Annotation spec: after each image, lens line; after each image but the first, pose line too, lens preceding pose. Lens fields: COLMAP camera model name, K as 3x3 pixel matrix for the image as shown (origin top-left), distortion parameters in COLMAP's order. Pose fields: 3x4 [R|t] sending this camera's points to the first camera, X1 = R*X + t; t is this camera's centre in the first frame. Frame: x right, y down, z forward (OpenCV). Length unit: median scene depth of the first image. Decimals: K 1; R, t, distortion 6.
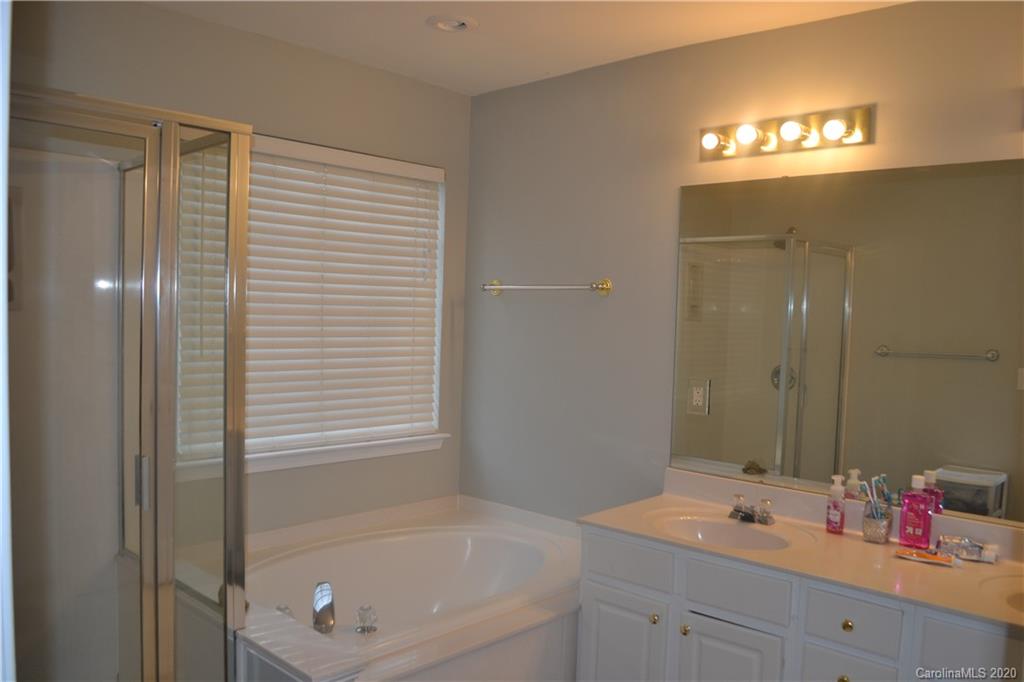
lens RADIAL K [[827.7, 0, 514.2], [0, 827.7, 340.2], [0, 0, 1]] dist [-0.066798, -0.004148]
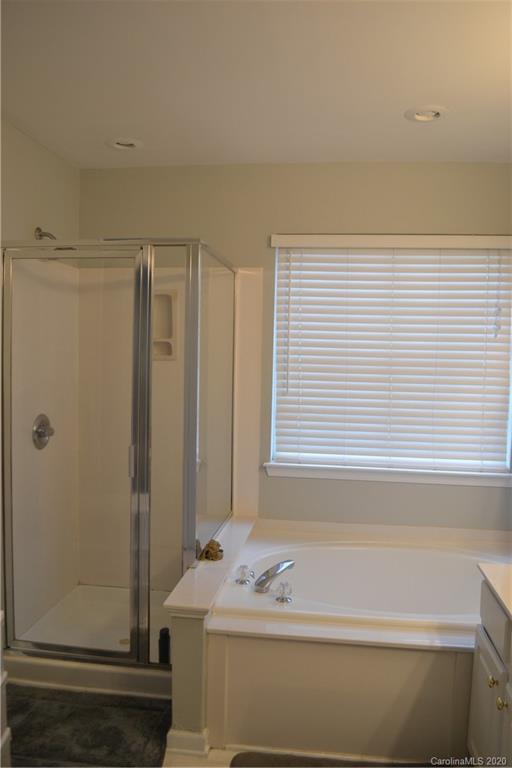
lens RADIAL K [[620.8, 0, 256.0], [0, 620.8, 385.0], [0, 0, 1]] dist [-0.066798, -0.004148]
pose [[0.589857, 0.015081, -0.807367, 0.502970], [-0.038376, 0.999219, -0.009372, 0.020159], [0.806595, 0.036512, 0.589975, 0.314533]]
